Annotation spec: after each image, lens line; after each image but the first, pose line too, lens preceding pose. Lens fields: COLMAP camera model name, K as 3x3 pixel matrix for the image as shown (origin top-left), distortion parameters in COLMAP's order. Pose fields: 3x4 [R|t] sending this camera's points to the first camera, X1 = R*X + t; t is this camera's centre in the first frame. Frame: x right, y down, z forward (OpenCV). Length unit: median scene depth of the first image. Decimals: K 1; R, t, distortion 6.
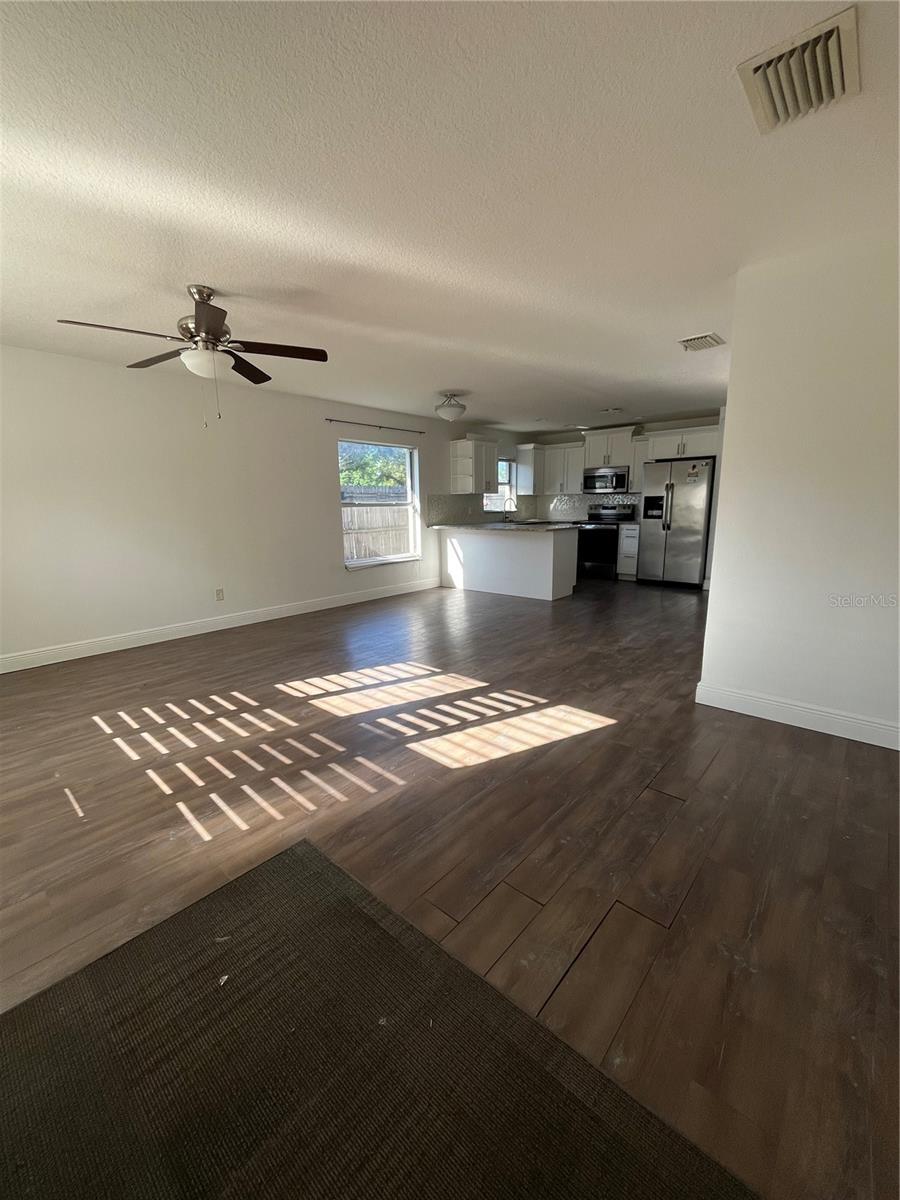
lens RADIAL K [[483.3, 0, 449.8], [0, 483.3, 600.4], [0, 0, 1]] dist [-0.000804, 0.000382]
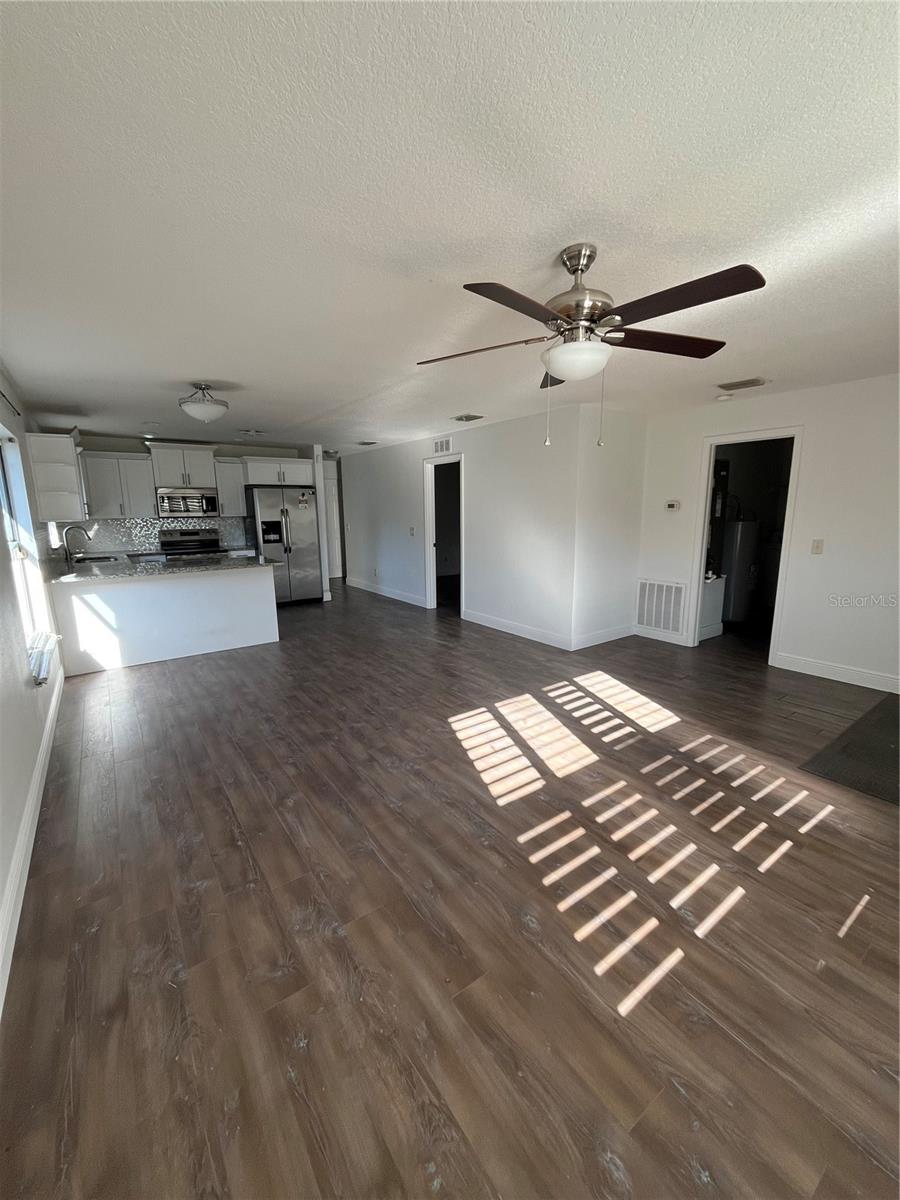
lens RADIAL K [[483.3, 0, 450.1], [0, 483.3, 600.3], [0, 0, 1]] dist [-0.000804, 0.000382]
pose [[0.220423, -0.173375, 0.959872, -1.187634], [0.198255, 0.971498, 0.129948, -0.265342], [-0.955044, 0.161656, 0.248513, 0.990212]]
